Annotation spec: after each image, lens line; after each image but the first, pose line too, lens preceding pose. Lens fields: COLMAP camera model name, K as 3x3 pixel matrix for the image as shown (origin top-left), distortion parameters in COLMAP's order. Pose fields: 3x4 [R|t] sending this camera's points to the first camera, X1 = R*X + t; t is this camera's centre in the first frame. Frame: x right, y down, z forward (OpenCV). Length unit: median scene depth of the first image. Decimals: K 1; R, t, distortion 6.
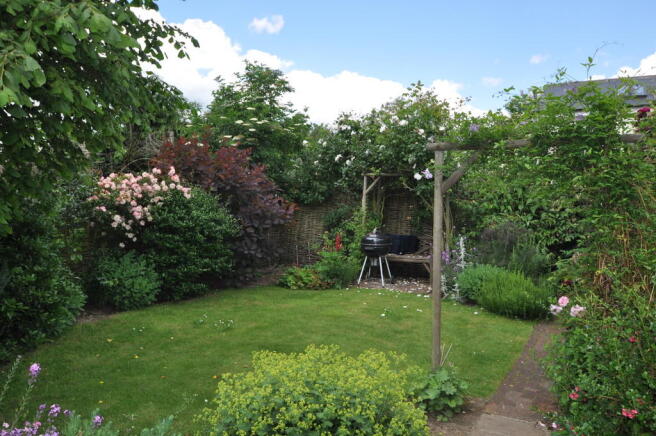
lens RADIAL K [[513.5, 0, 328.0], [0, 513.5, 223.5], [0, 0, 1]] dist [-0.034600, 0.002490]
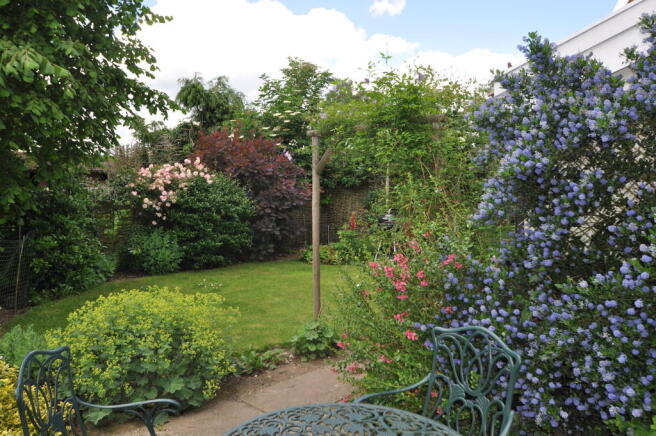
lens RADIAL K [[529.1, 0, 327.8], [0, 529.1, 212.2], [0, 0, 1]] dist [-0.002778, -0.002418]
pose [[0.961251, -0.005108, -0.275627, 0.333772], [0.006841, 0.999962, 0.005327, 0.012495], [0.275589, -0.007006, 0.961250, -0.105557]]
